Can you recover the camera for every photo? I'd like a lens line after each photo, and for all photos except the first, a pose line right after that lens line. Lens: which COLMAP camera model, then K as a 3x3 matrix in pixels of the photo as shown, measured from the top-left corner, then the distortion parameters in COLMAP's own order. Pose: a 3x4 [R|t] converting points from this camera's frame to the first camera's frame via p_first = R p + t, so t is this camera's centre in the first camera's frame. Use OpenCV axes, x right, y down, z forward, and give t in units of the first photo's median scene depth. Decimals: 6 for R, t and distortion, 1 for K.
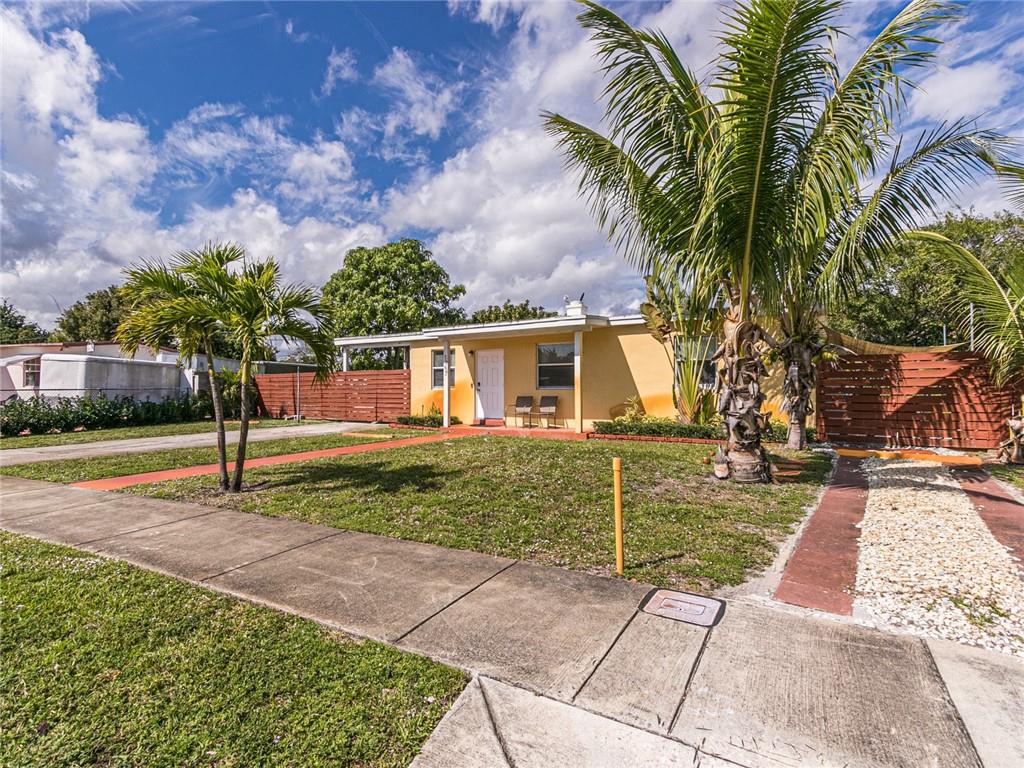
lens RADIAL K [[529.0, 0, 446.4], [0, 529.0, 394.0], [0, 0, 1]] dist [0.013076, -0.001273]
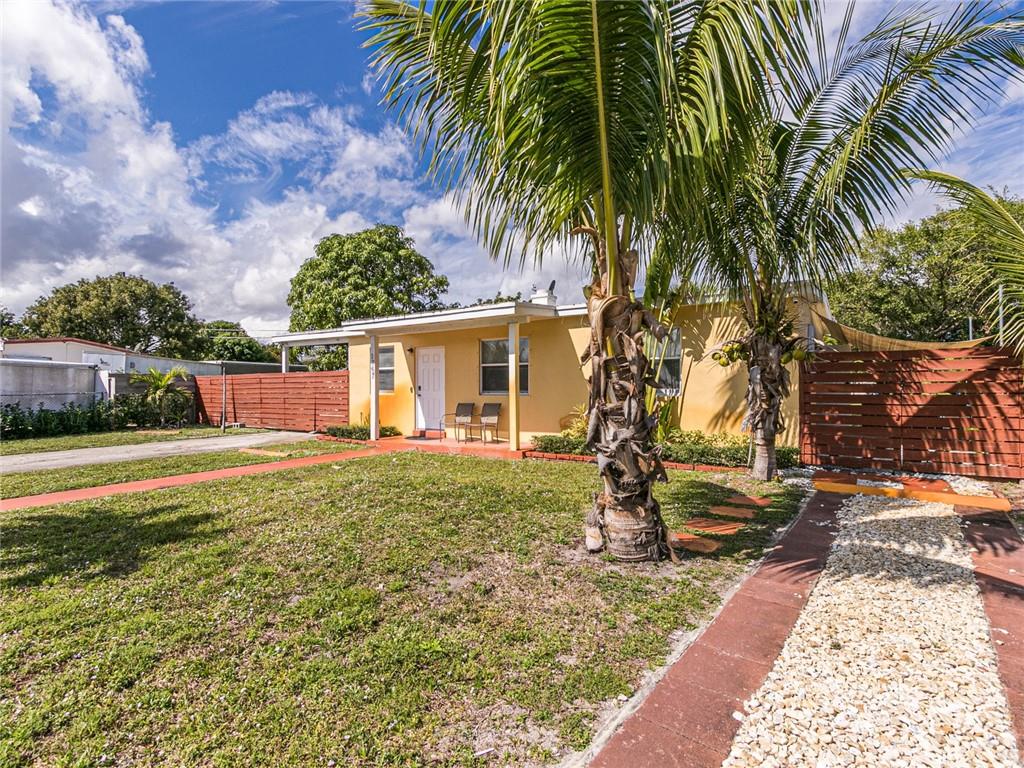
lens RADIAL K [[529.0, 0, 488.0], [0, 529.0, 394.1], [0, 0, 1]] dist [0.013076, -0.001273]
pose [[0.999989, -0.003443, 0.003291, 0.170994], [0.003431, 0.999988, 0.003586, -0.011966], [-0.003304, -0.003575, 0.999988, 0.164843]]
